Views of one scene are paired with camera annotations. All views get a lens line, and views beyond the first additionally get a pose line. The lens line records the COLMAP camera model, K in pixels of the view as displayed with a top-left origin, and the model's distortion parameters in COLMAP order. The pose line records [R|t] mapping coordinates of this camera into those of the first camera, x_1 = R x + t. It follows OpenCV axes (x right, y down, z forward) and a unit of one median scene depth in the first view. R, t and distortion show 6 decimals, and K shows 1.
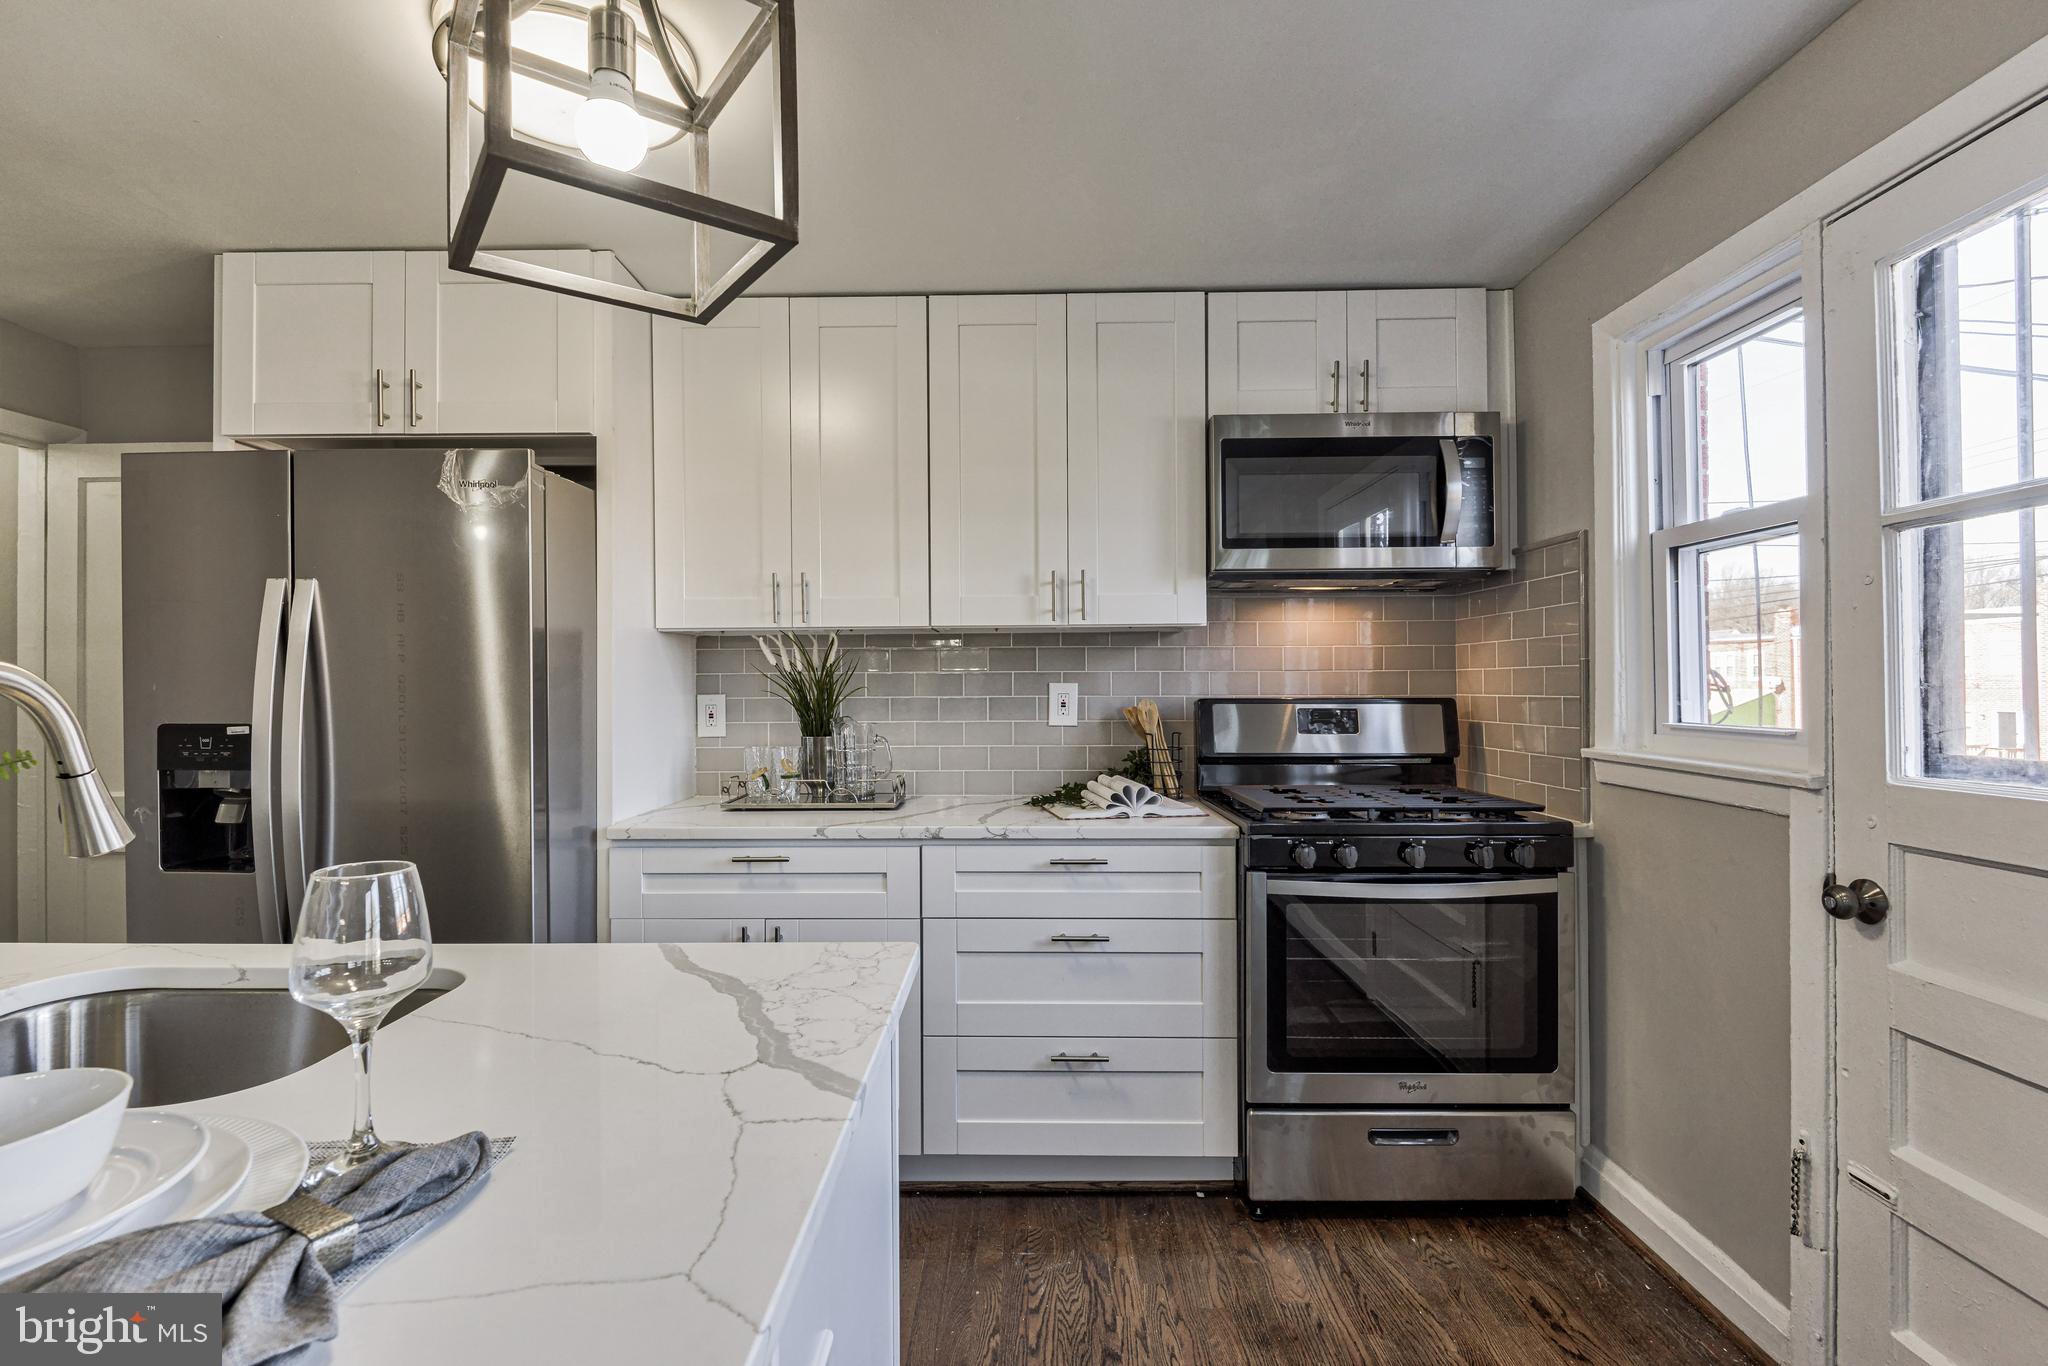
lens RADIAL K [[926.6, 0, 1007.5], [0, 926.6, 678.1], [0, 0, 1]] dist [0.006067, -0.007474]
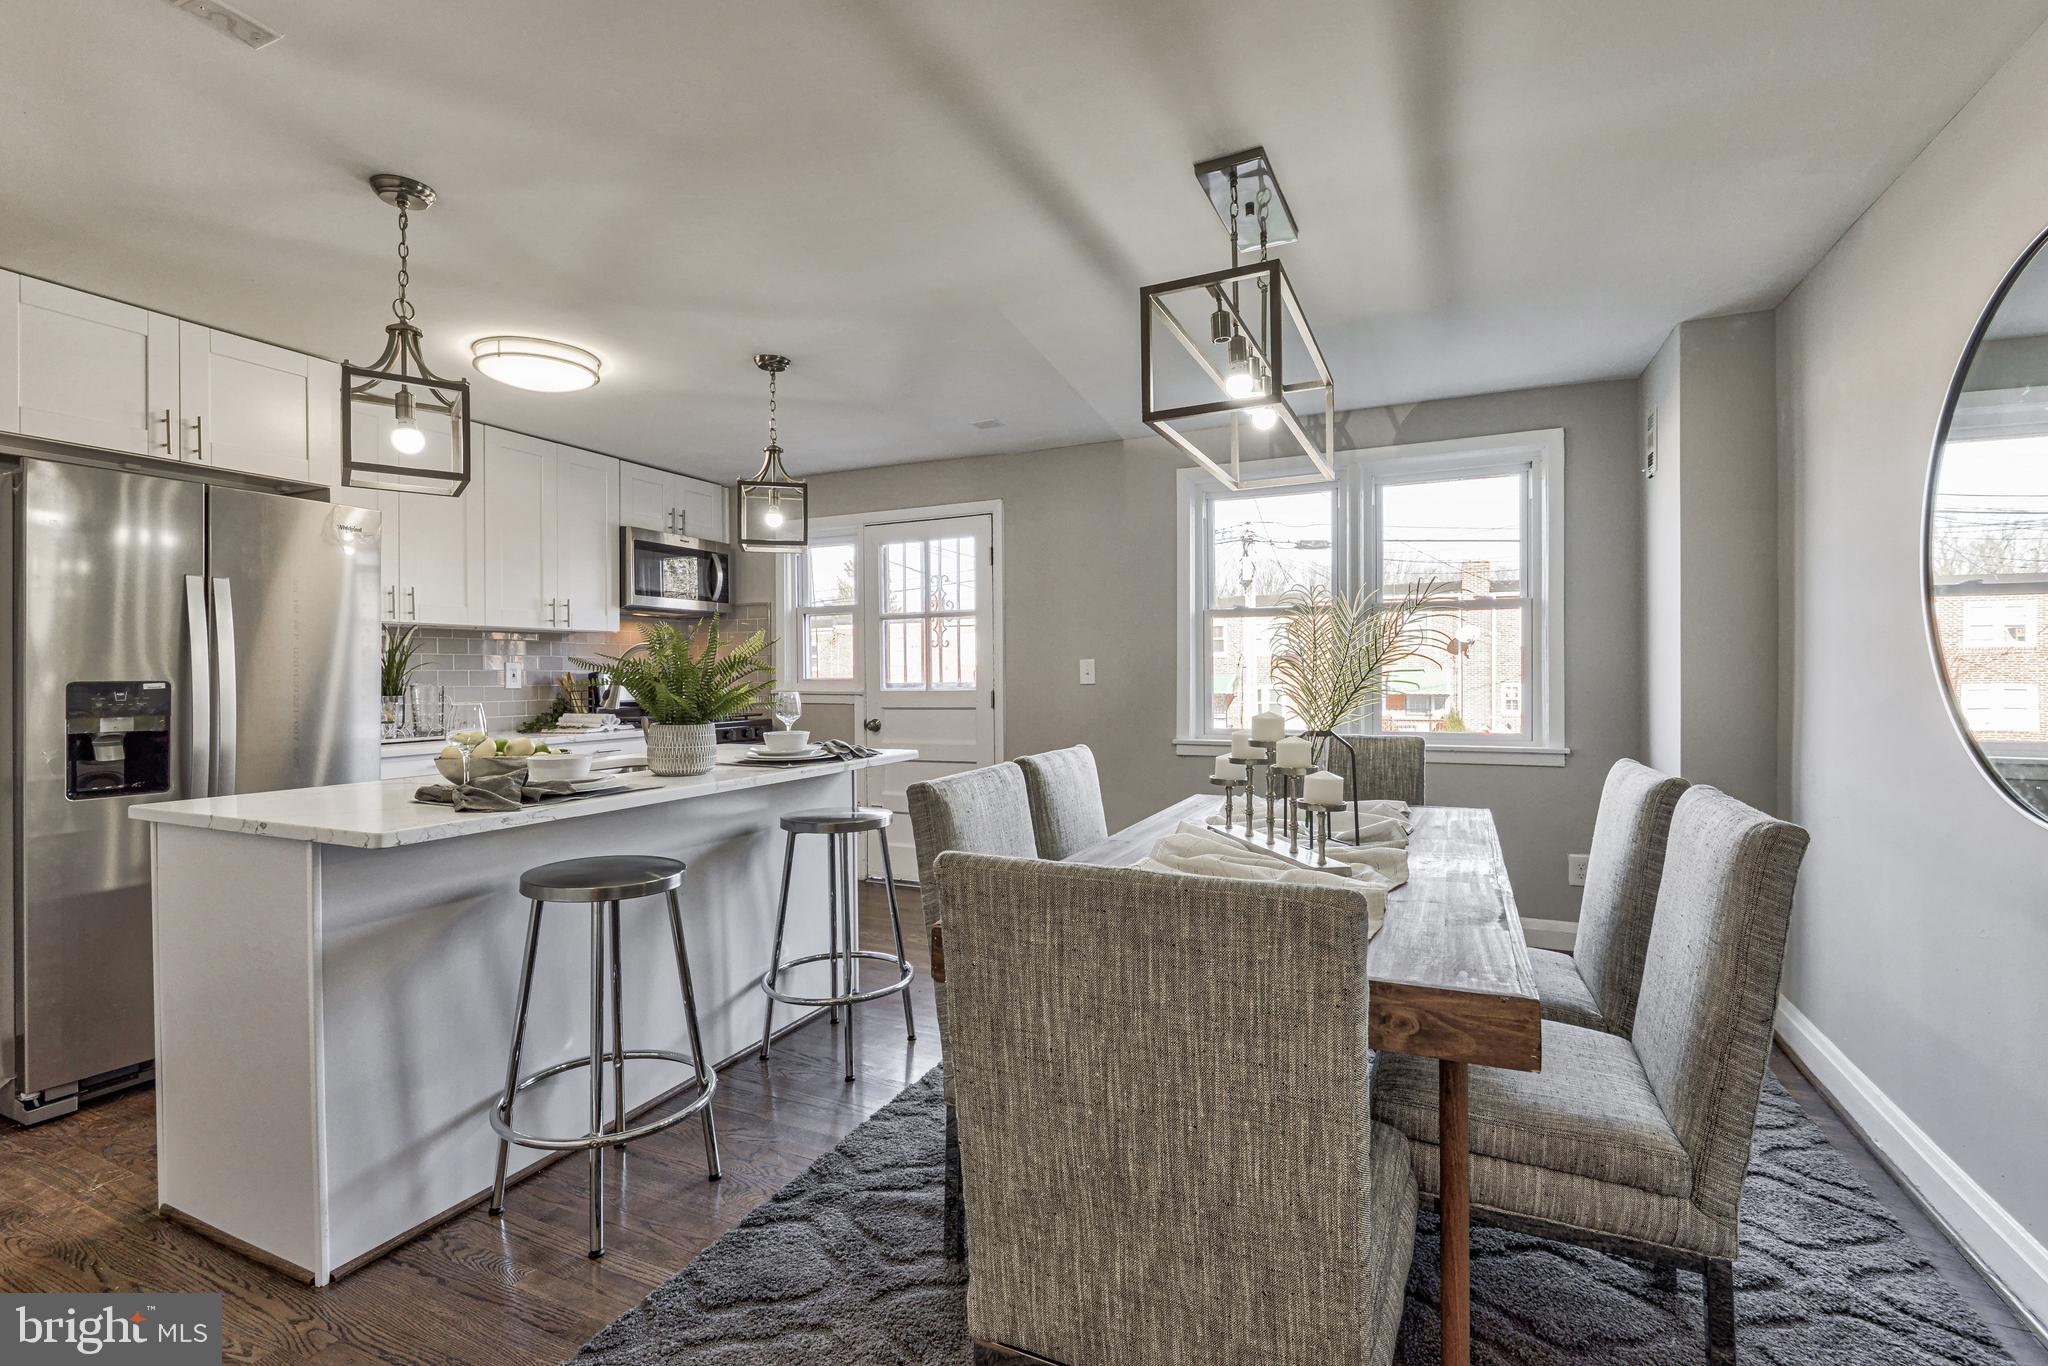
lens RADIAL K [[926.6, 0, 1007.5], [0, 926.6, 678.1], [0, 0, 1]] dist [0.006067, -0.007474]
pose [[0.405953, -0.001521, 0.913893, -1.304232], [-0.000219, 0.999998, 0.001761, 0.035516], [-0.913894, -0.000915, 0.405952, -0.553648]]
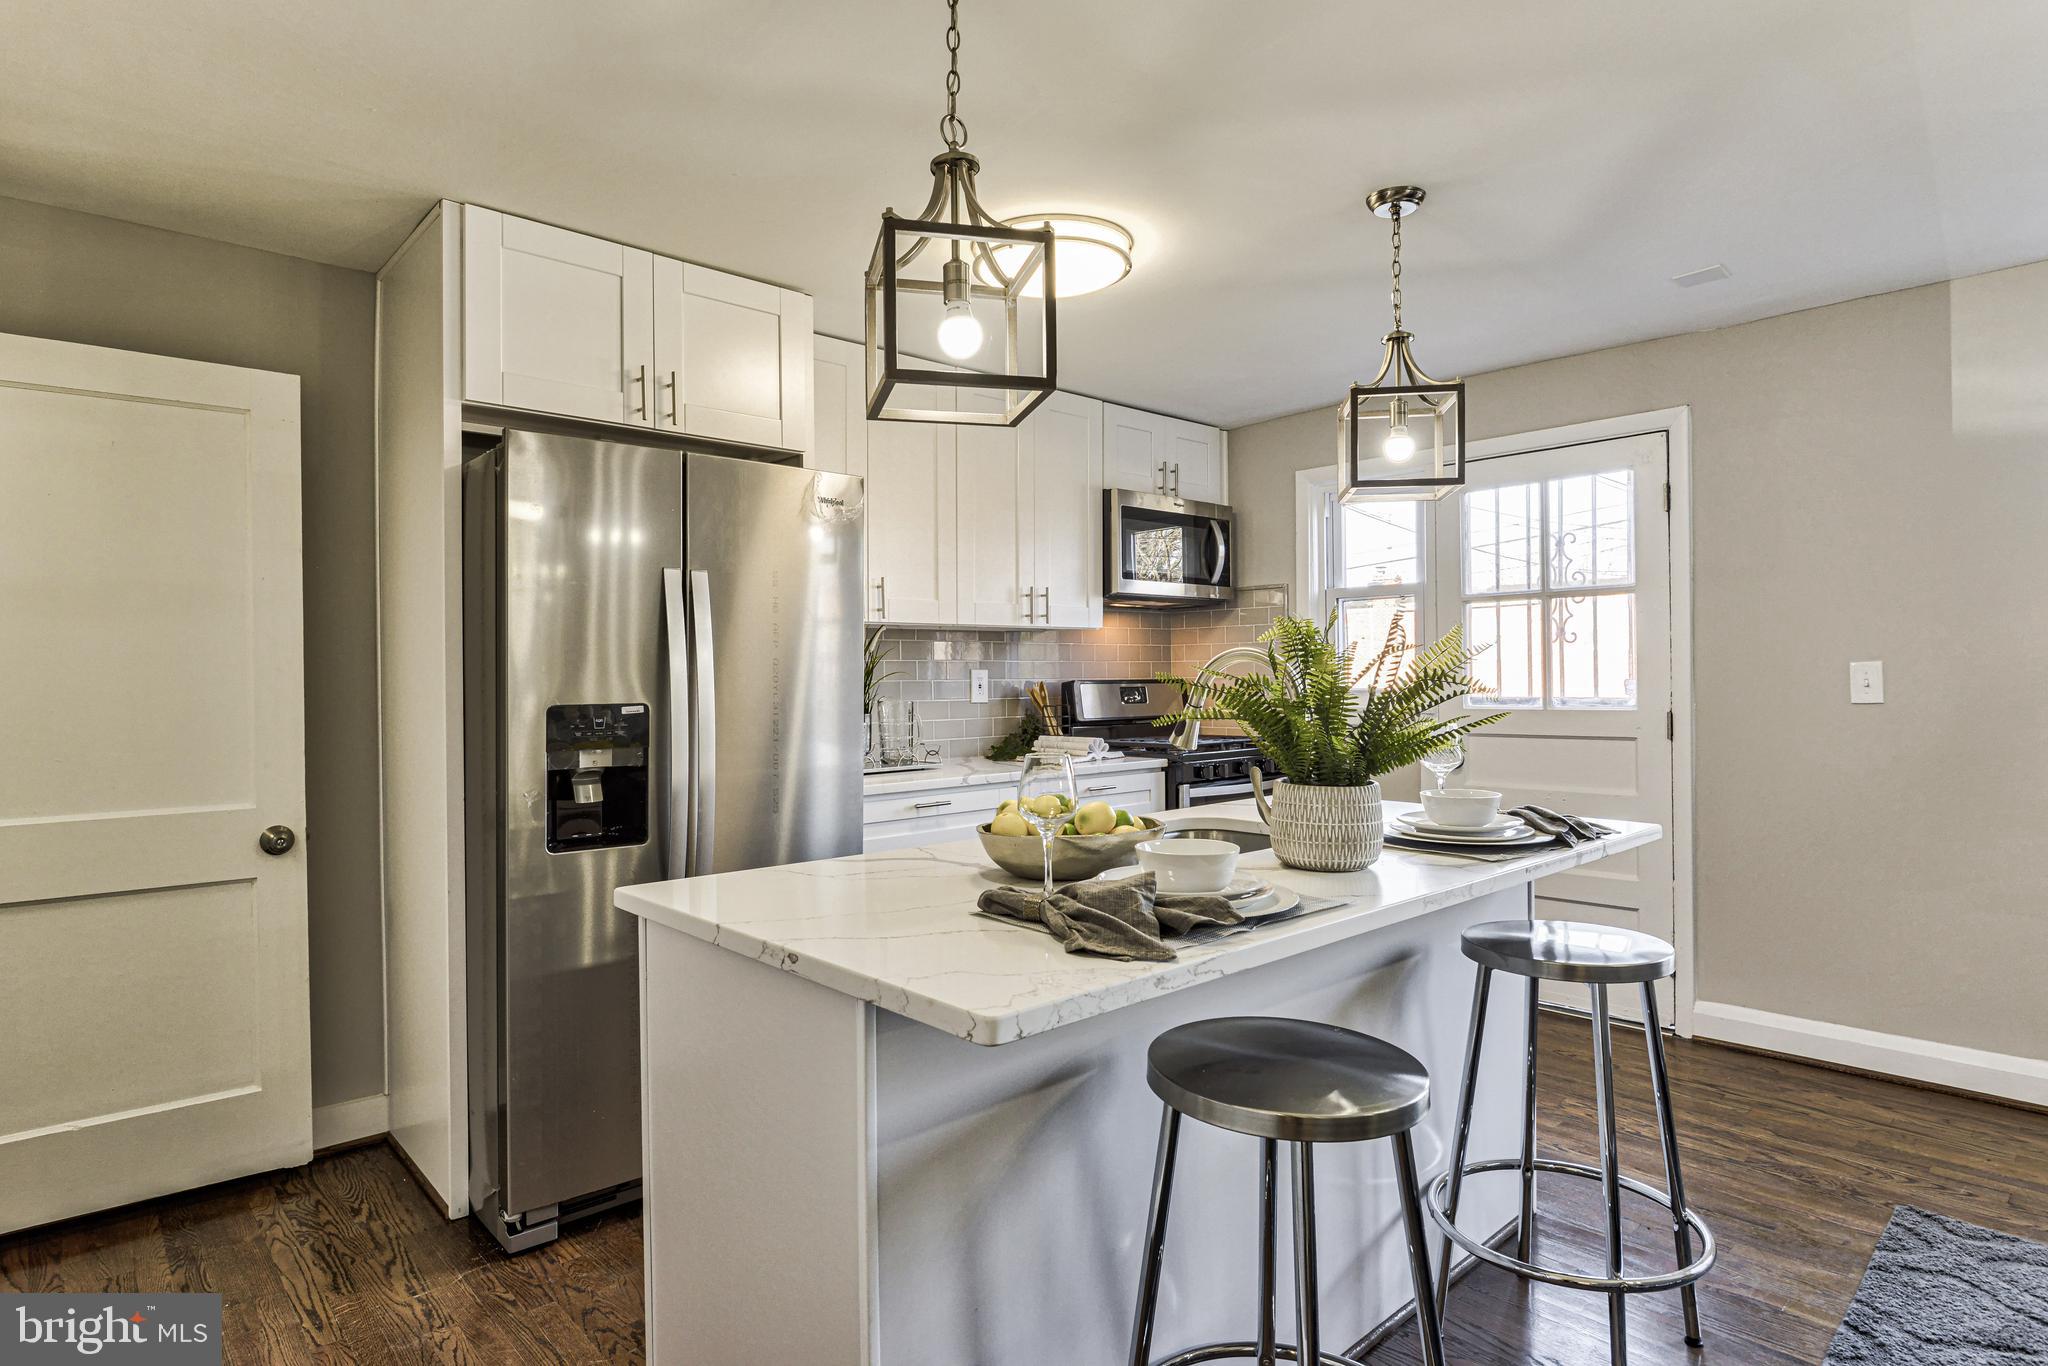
lens RADIAL K [[1110.7, 0, 1017.7], [0, 1110.7, 680.6], [0, 0, 1]] dist [-0.008100, -0.000301]
pose [[0.724277, -0.004939, 0.689491, -1.167096], [0.002344, 0.999986, 0.004701, 0.015320], [-0.689505, -0.001789, 0.724279, -0.186135]]
